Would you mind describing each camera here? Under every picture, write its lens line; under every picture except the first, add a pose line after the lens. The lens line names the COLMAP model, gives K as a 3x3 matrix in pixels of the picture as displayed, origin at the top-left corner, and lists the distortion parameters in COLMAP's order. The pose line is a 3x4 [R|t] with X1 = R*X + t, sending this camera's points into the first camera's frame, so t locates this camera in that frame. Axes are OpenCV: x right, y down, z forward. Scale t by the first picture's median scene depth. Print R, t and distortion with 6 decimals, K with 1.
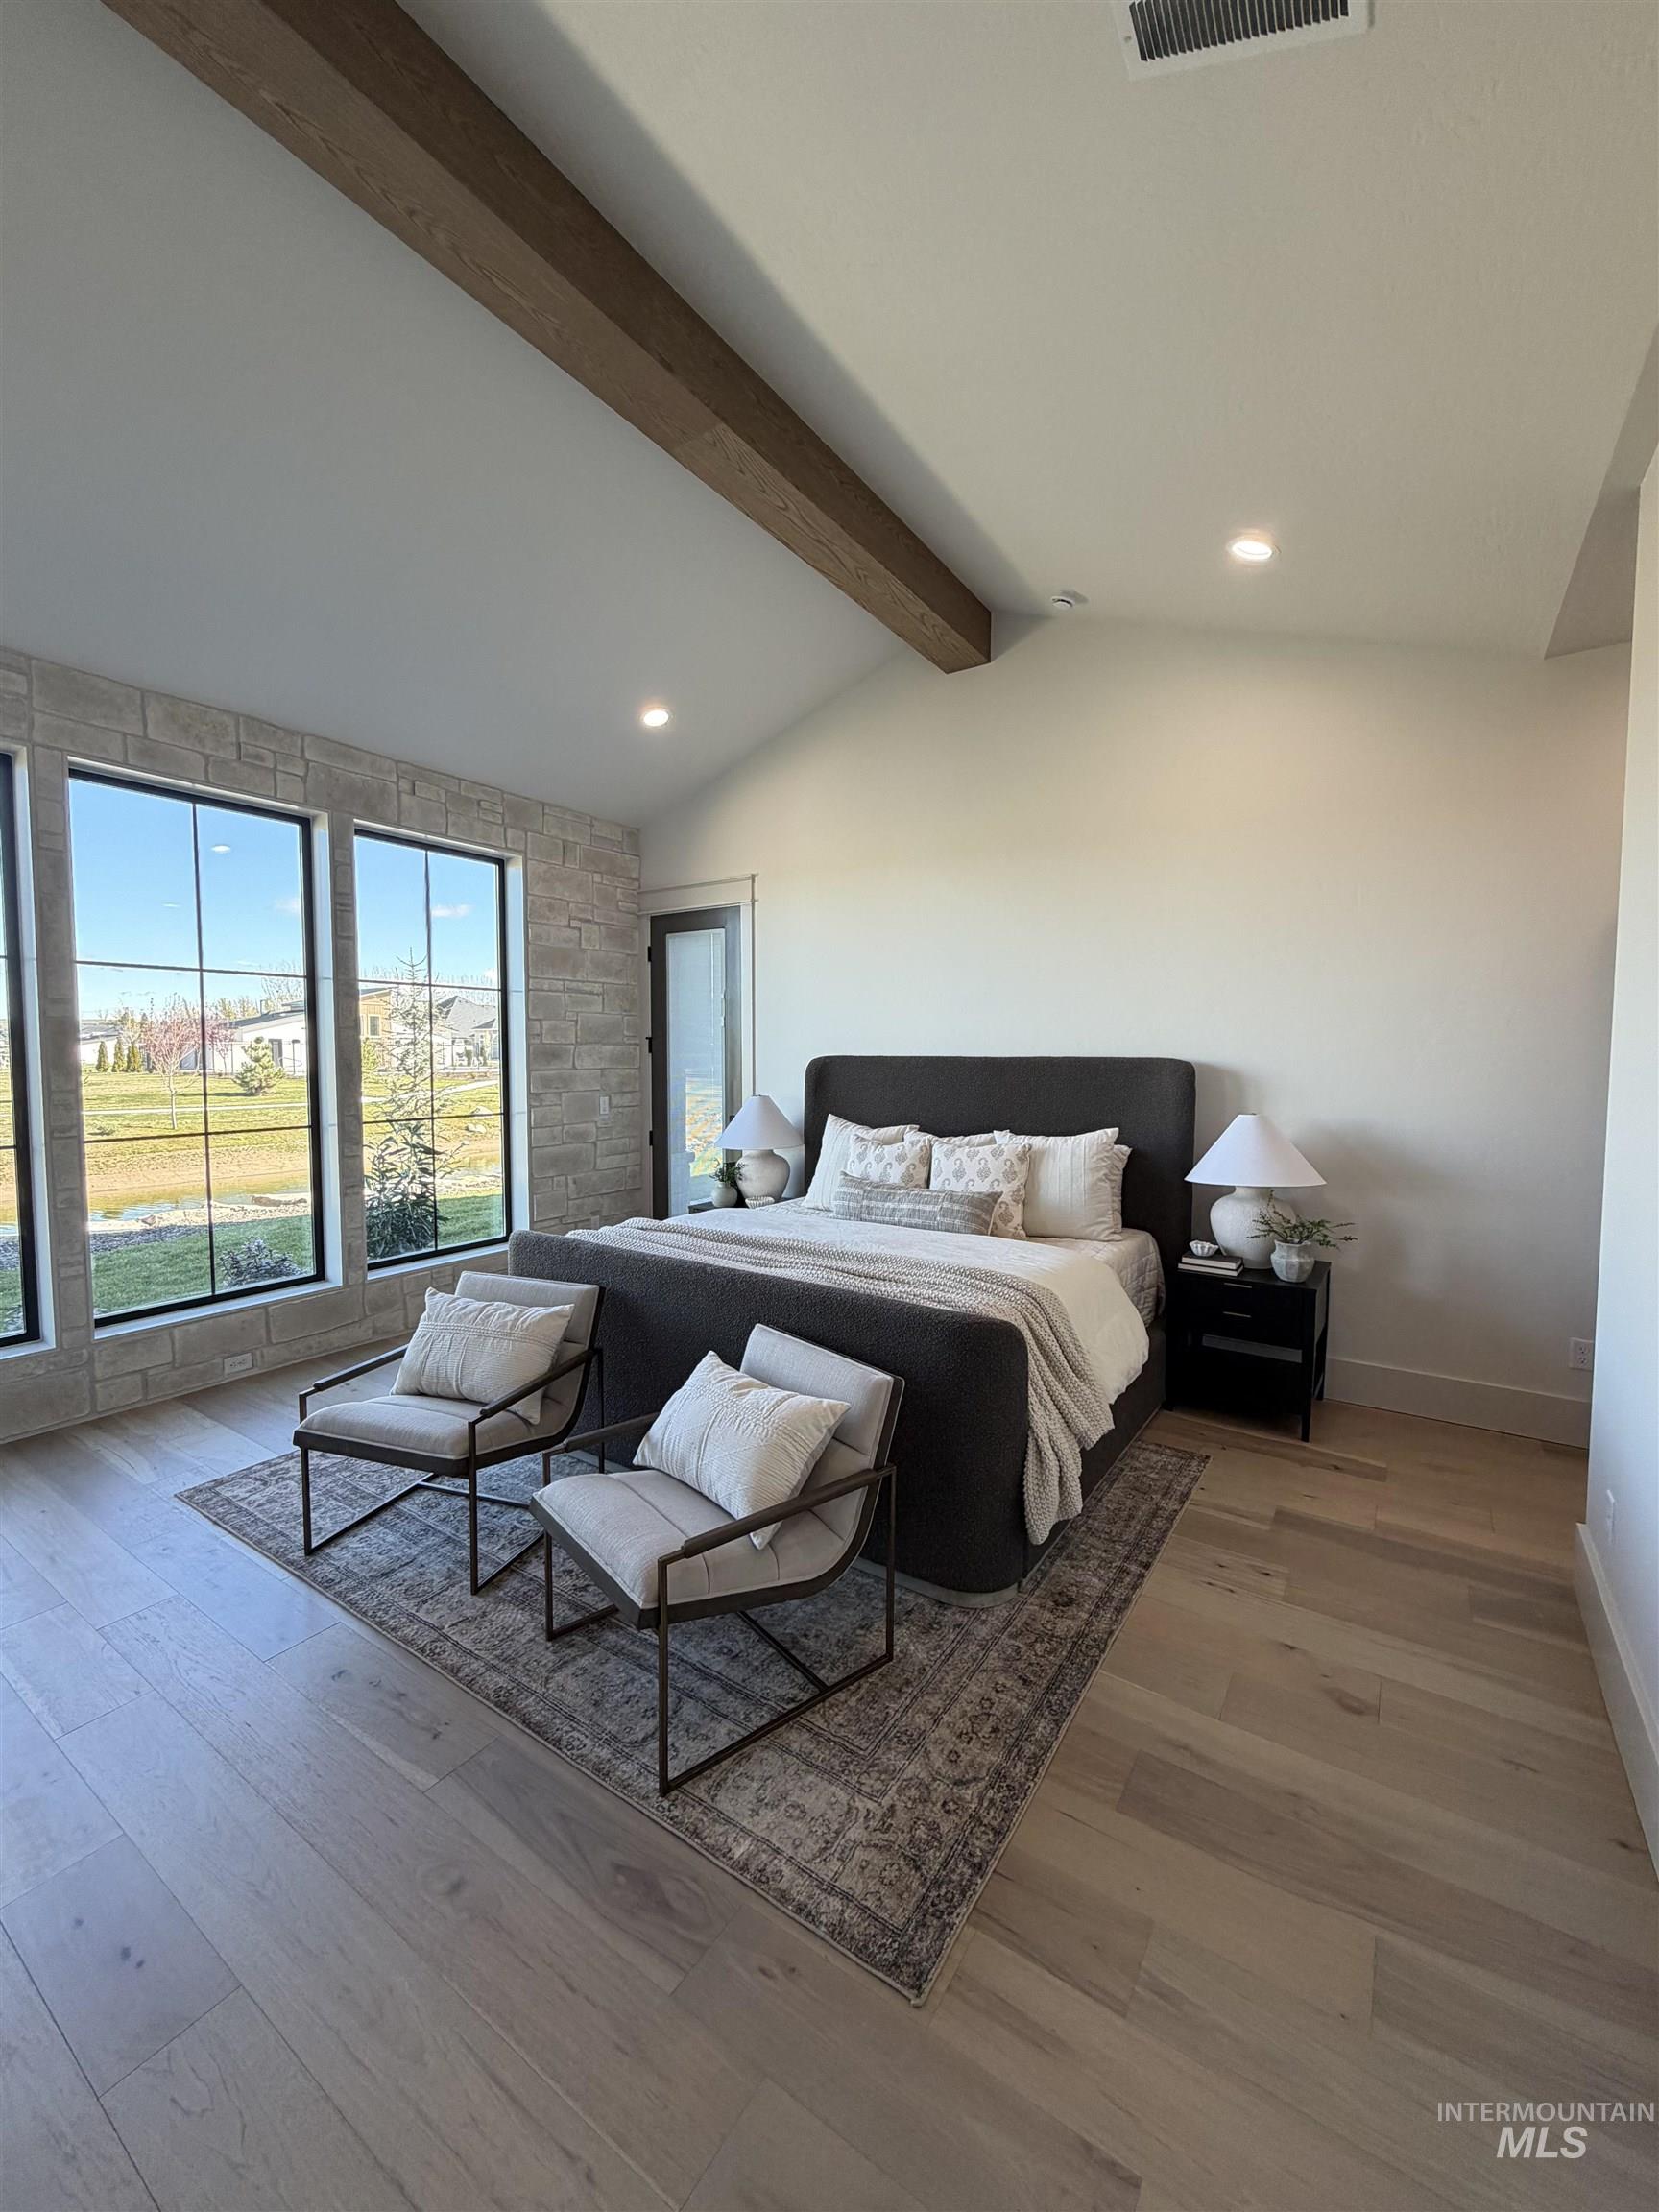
lens RADIAL K [[881.2, 0, 825.5], [0, 881.2, 1102.8], [0, 0, 1]] dist [0.000118, 0.000079]
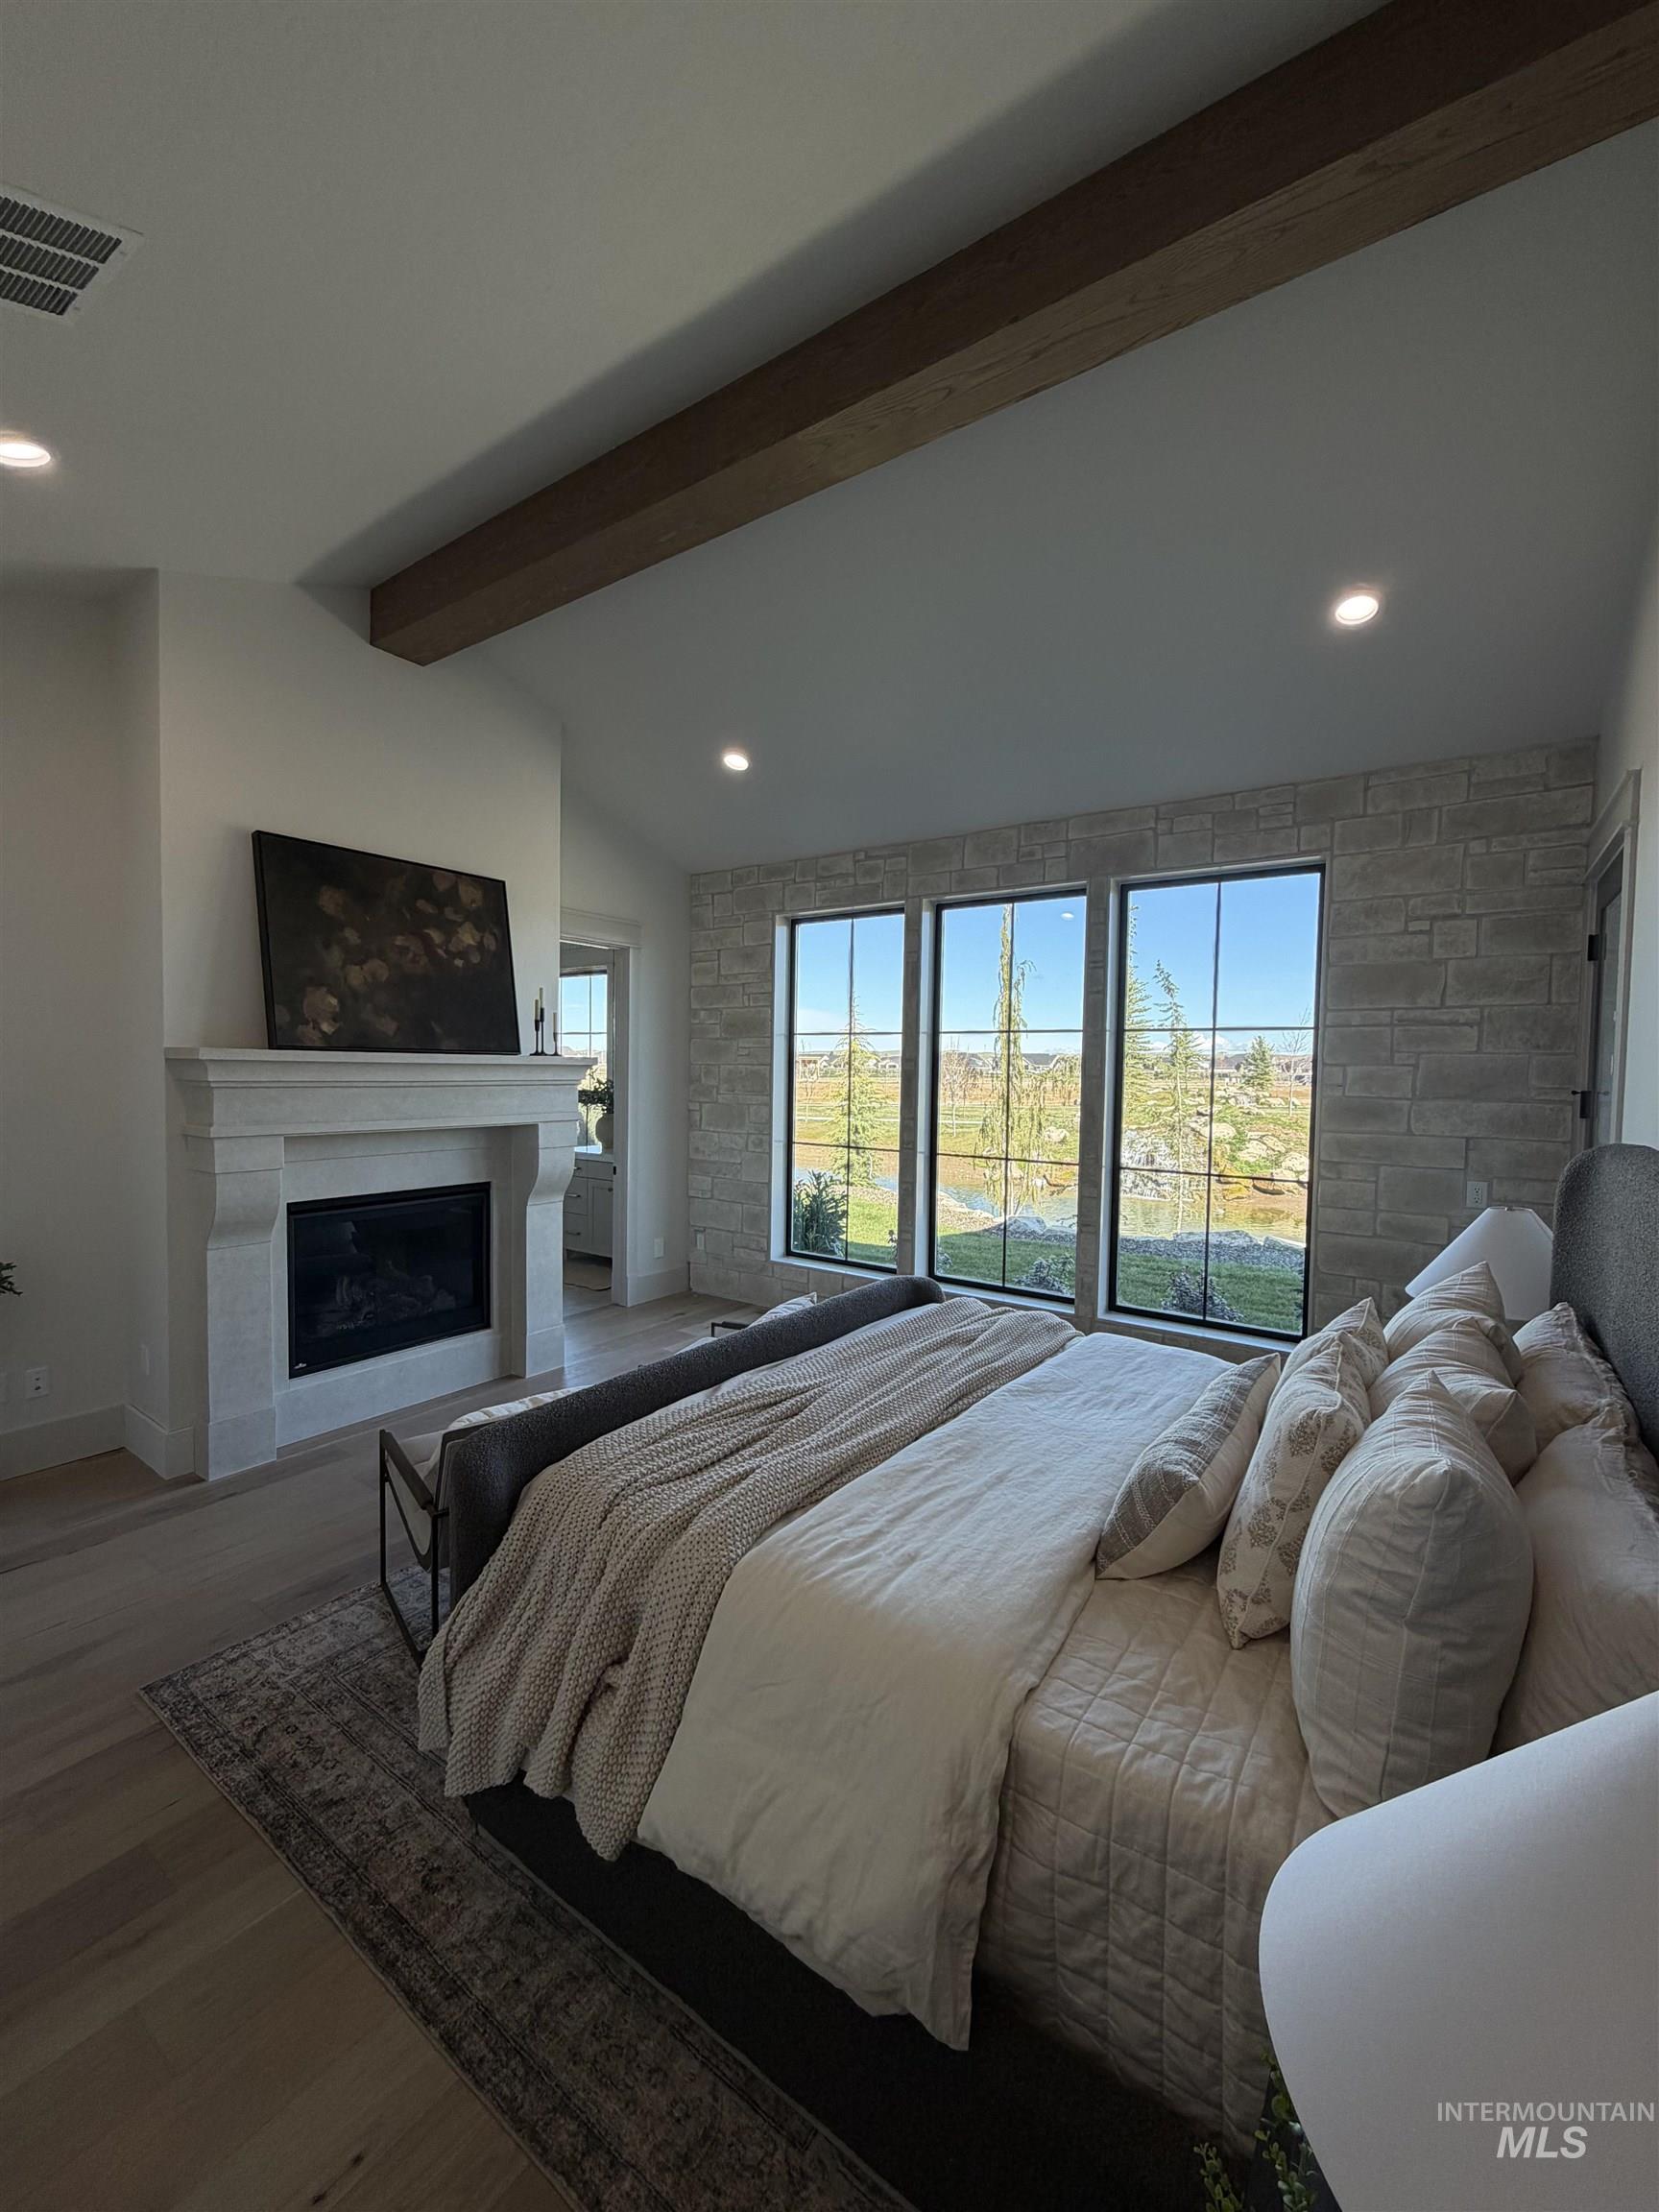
lens RADIAL K [[881.2, 0, 830.2], [0, 881.2, 1098.7], [0, 0, 1]] dist [0.000118, 0.000079]
pose [[-0.021299, 0.033425, -0.999214, 0.514317], [-0.075081, 0.996565, 0.034937, -0.069478], [0.996950, 0.075766, -0.018716, 0.683456]]
